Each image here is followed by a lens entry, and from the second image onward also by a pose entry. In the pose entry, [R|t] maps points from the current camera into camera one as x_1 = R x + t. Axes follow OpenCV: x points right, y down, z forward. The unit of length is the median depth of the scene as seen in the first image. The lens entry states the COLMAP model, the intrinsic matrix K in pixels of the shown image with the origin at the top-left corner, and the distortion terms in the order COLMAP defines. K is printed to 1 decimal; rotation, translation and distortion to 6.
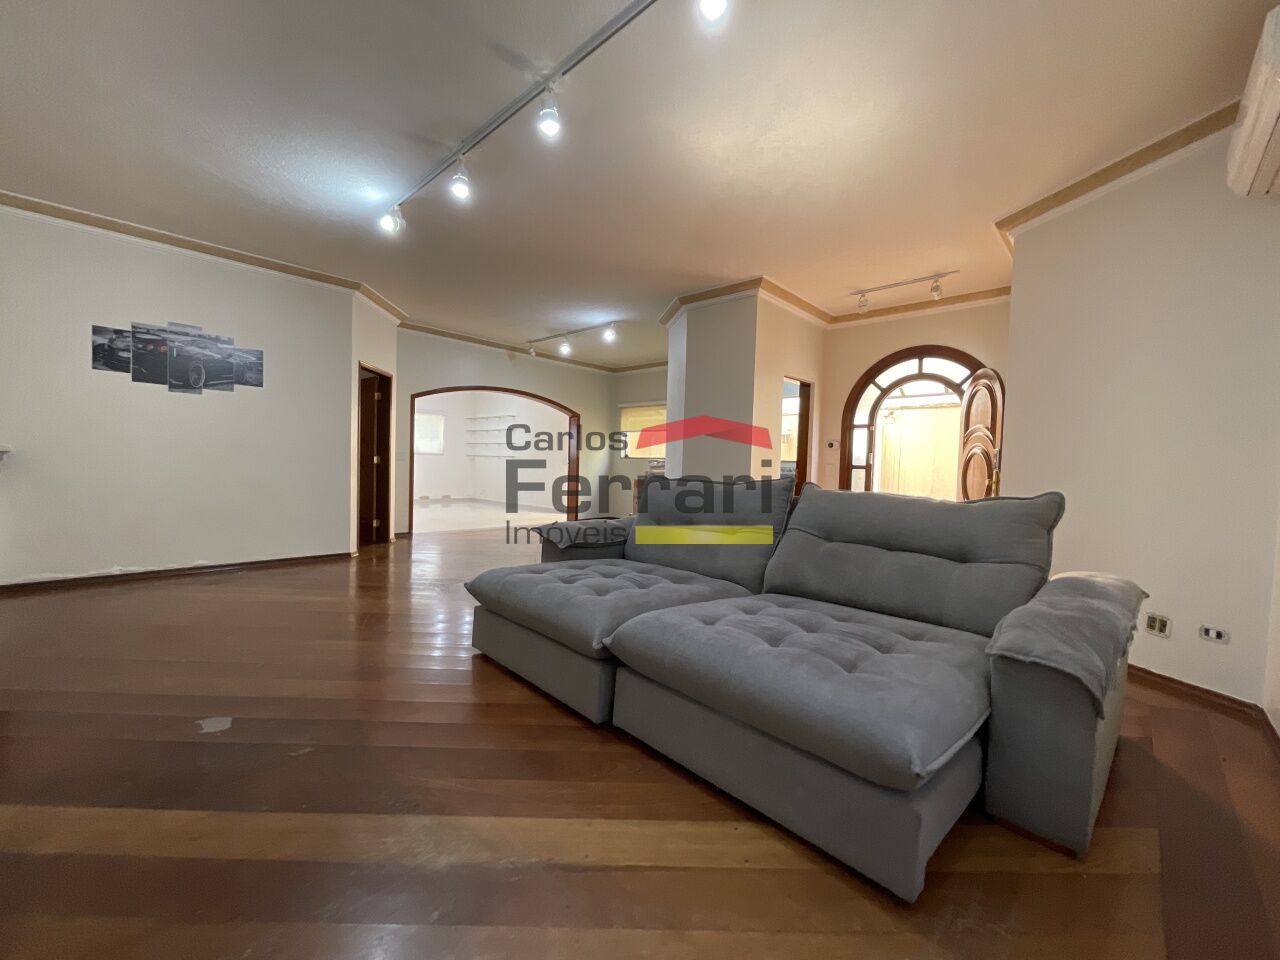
lens RADIAL K [[514.3, 0, 640.0], [0, 514.3, 480.0], [0, 0, 1]] dist [-0.001248, -0.000001]
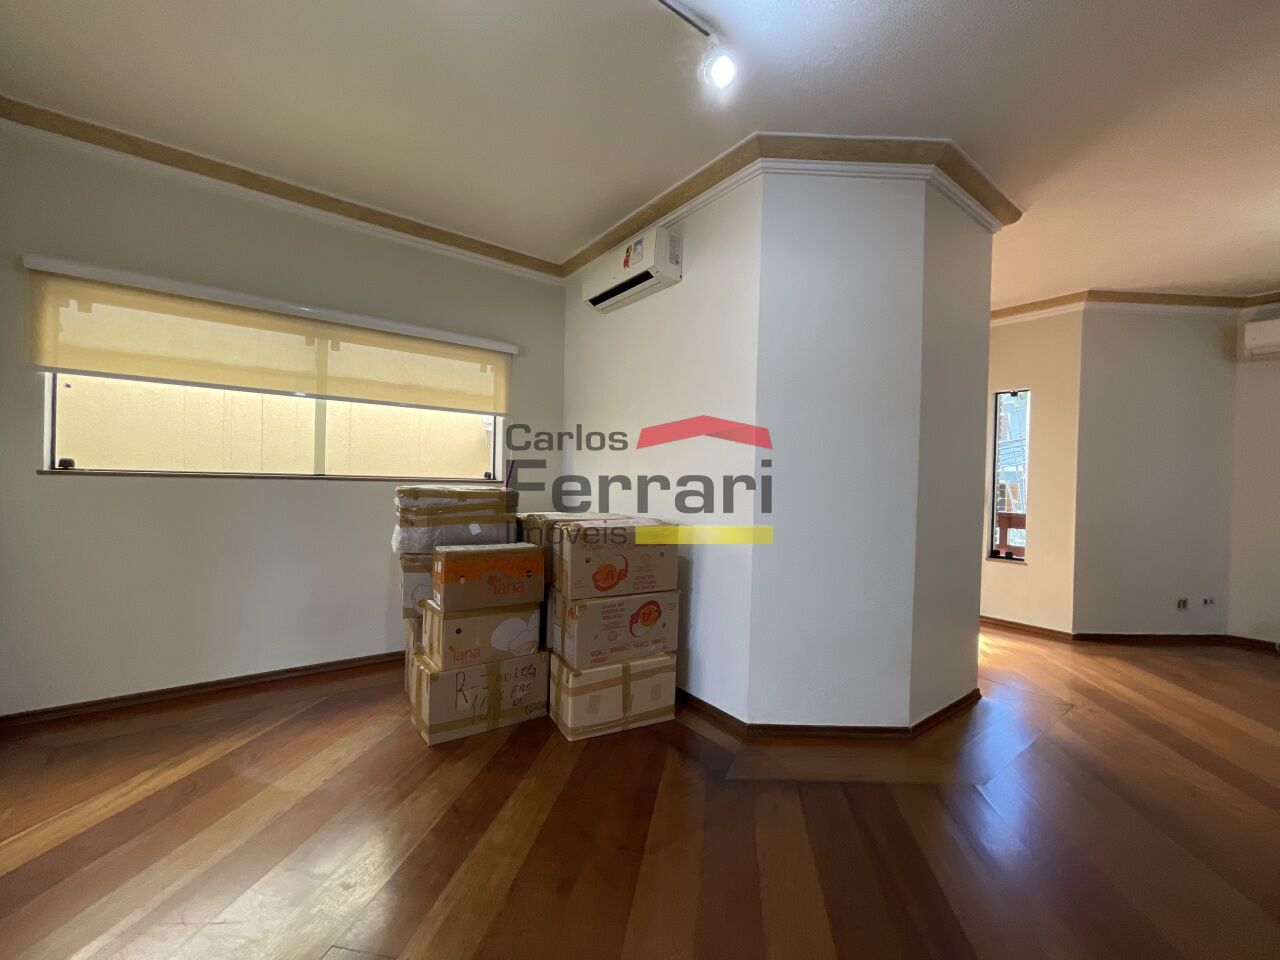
lens RADIAL K [[514.3, 0, 640.0], [0, 514.3, 480.0], [0, 0, 1]] dist [-0.001248, -0.000001]
pose [[0.162751, -0.032120, 0.986144, -0.624306], [0.007376, 0.999482, 0.031337, -0.124944], [-0.986640, 0.002174, 0.162903, 1.866283]]
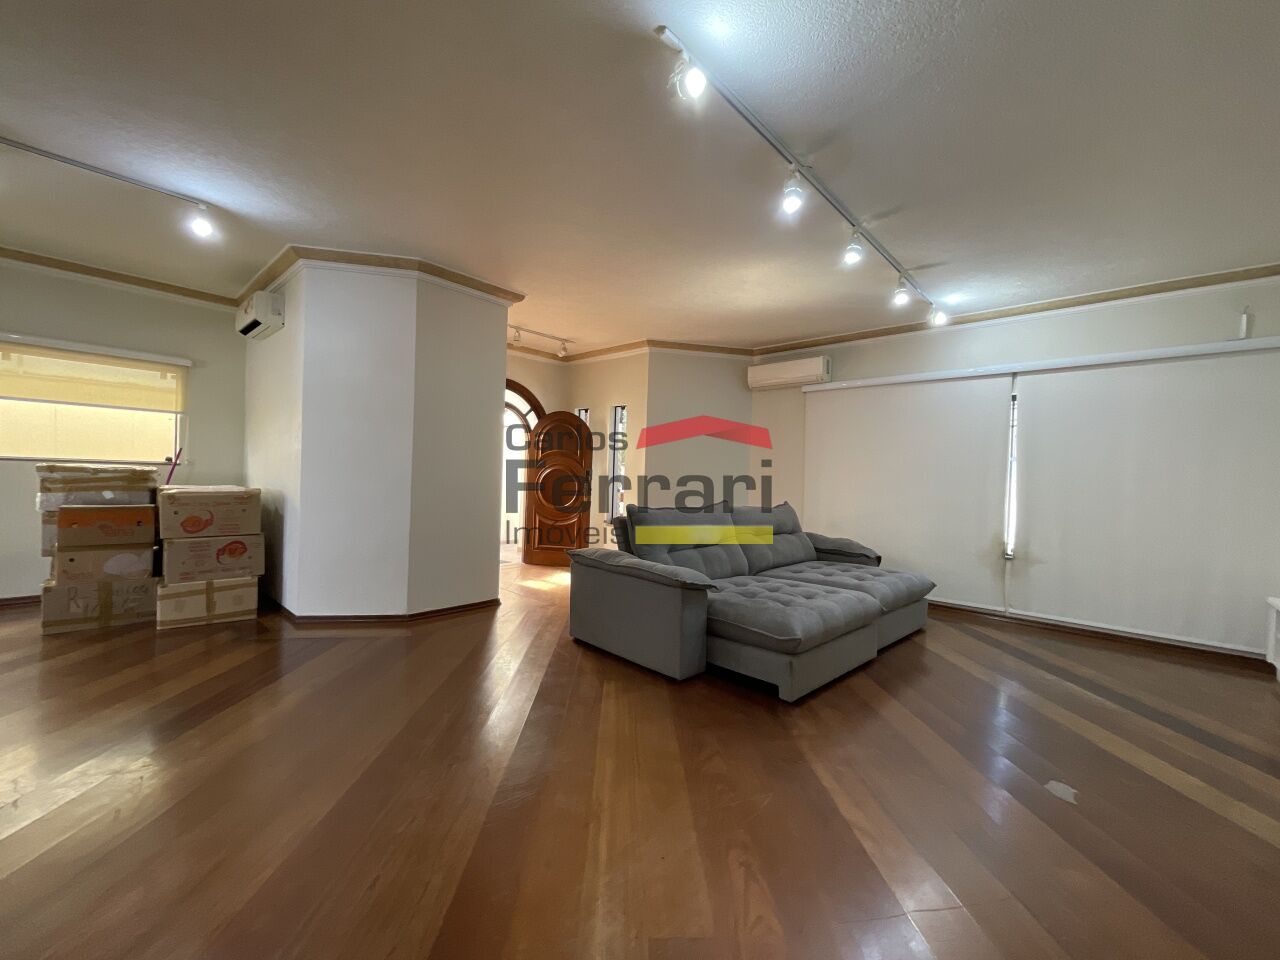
lens RADIAL K [[518.2, 0, 640.0], [0, 518.2, 480.0], [0, 0, 1]] dist [0.009031, 0.000336]
pose [[-0.011907, -0.041143, 0.999082, -1.059866], [-0.005554, 0.999140, 0.041079, -0.112360], [-0.999914, -0.005059, -0.012125, 1.070859]]
